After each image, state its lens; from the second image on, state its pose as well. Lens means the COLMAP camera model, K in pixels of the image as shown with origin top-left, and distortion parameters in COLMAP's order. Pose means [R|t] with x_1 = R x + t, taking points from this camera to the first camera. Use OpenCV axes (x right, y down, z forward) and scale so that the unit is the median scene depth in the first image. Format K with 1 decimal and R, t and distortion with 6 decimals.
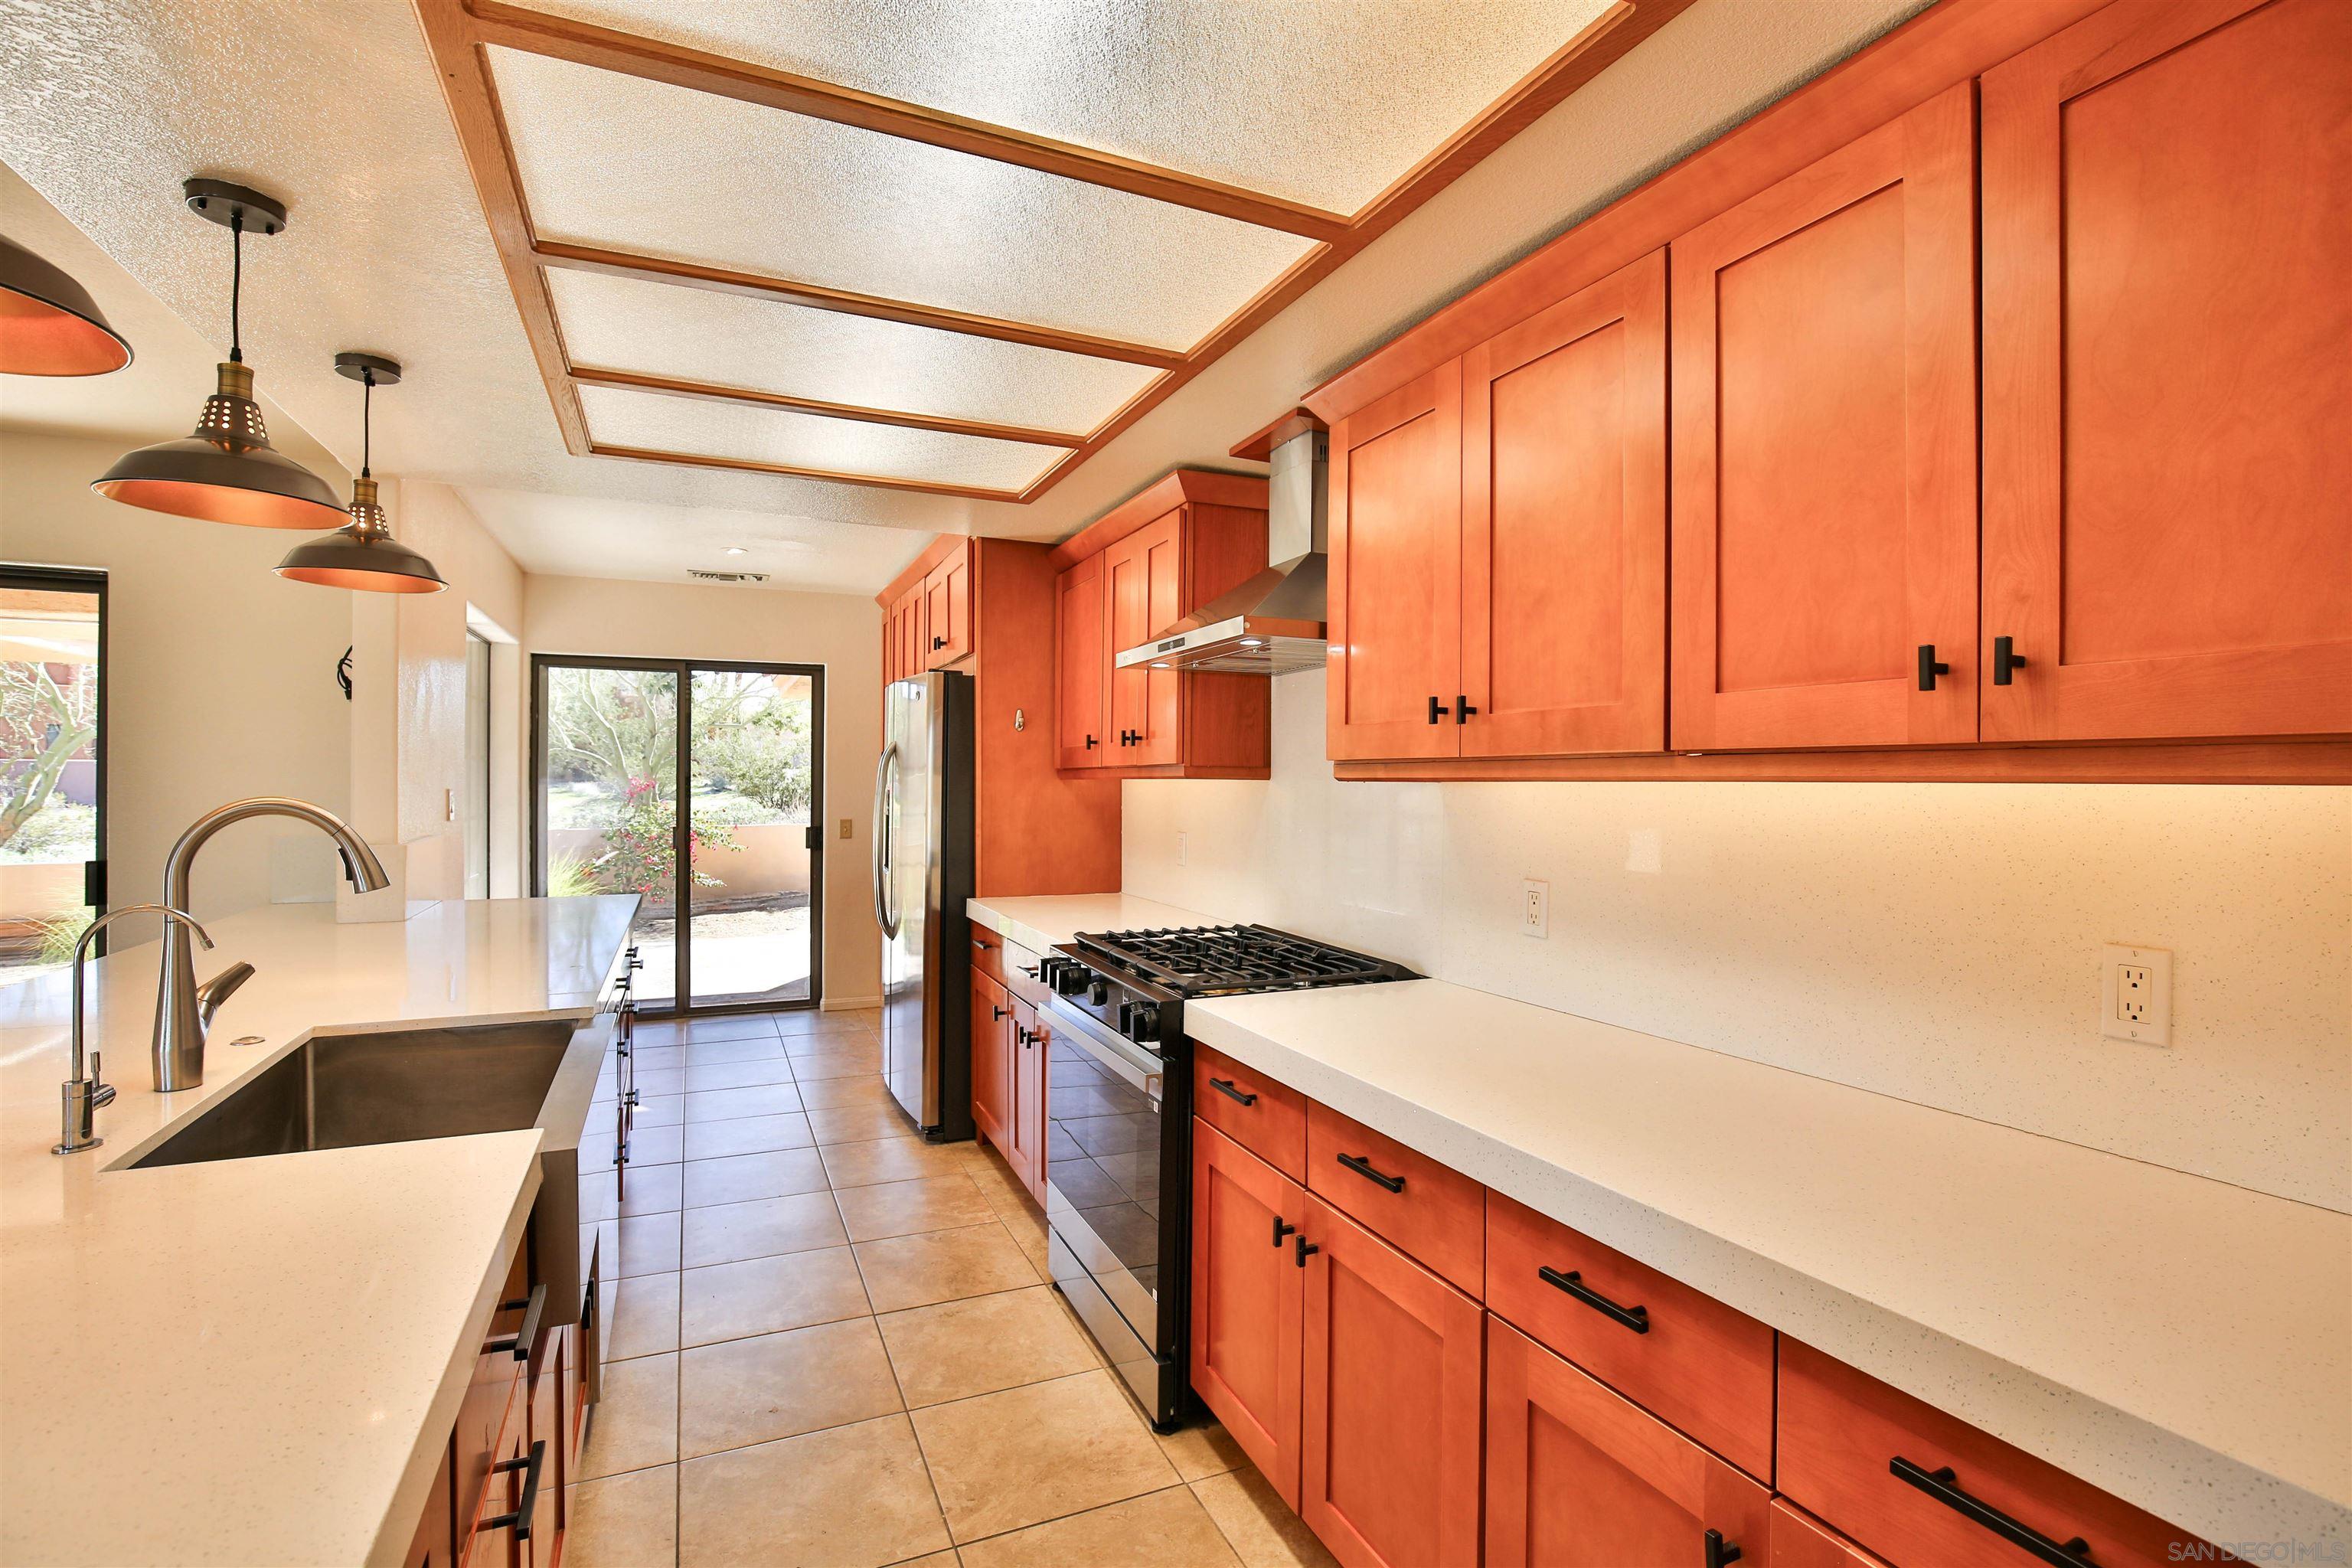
lens RADIAL K [[1076.1, 0, 1180.2], [0, 1076.1, 795.6], [0, 0, 1]] dist [-0.017086, -0.001242]
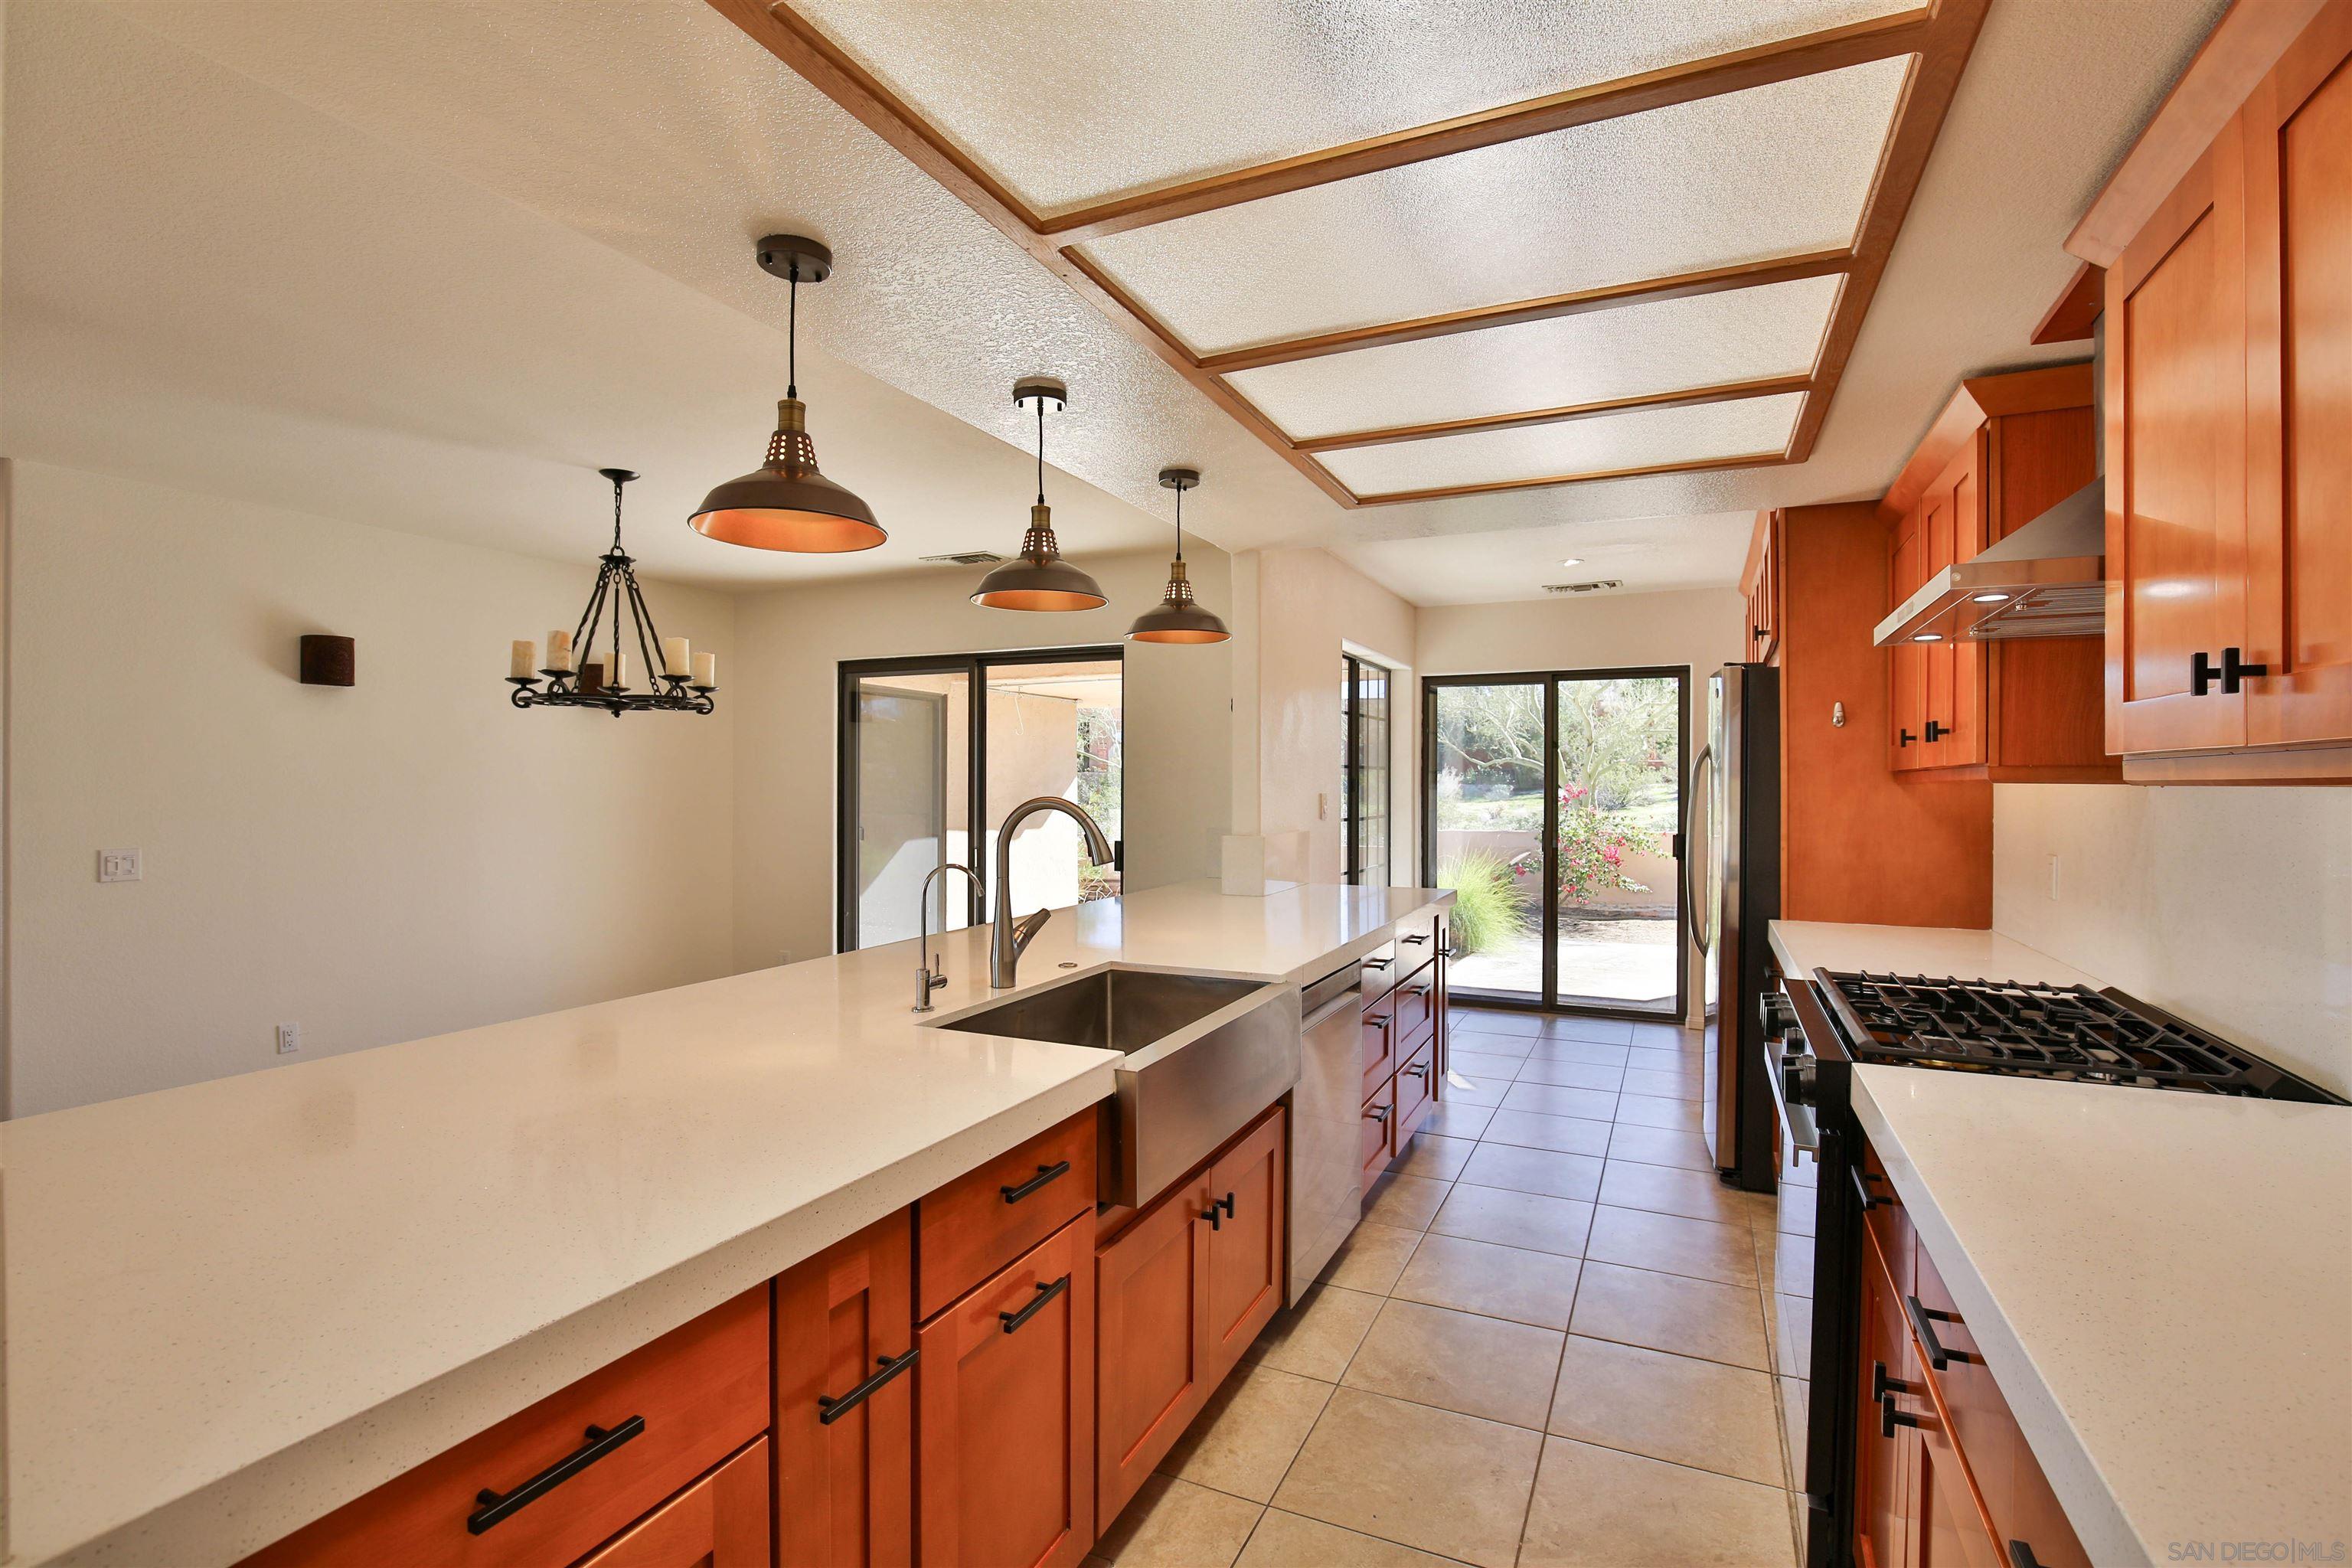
lens RADIAL K [[1076.1, 0, 1184.9], [0, 1076.1, 794.3], [0, 0, 1]] dist [-0.017086, -0.001242]
pose [[0.664556, 0.003824, -0.747229, 0.177515], [-0.009413, 0.999950, -0.003255, 0.000285], [0.747179, 0.009196, 0.664559, 0.073507]]
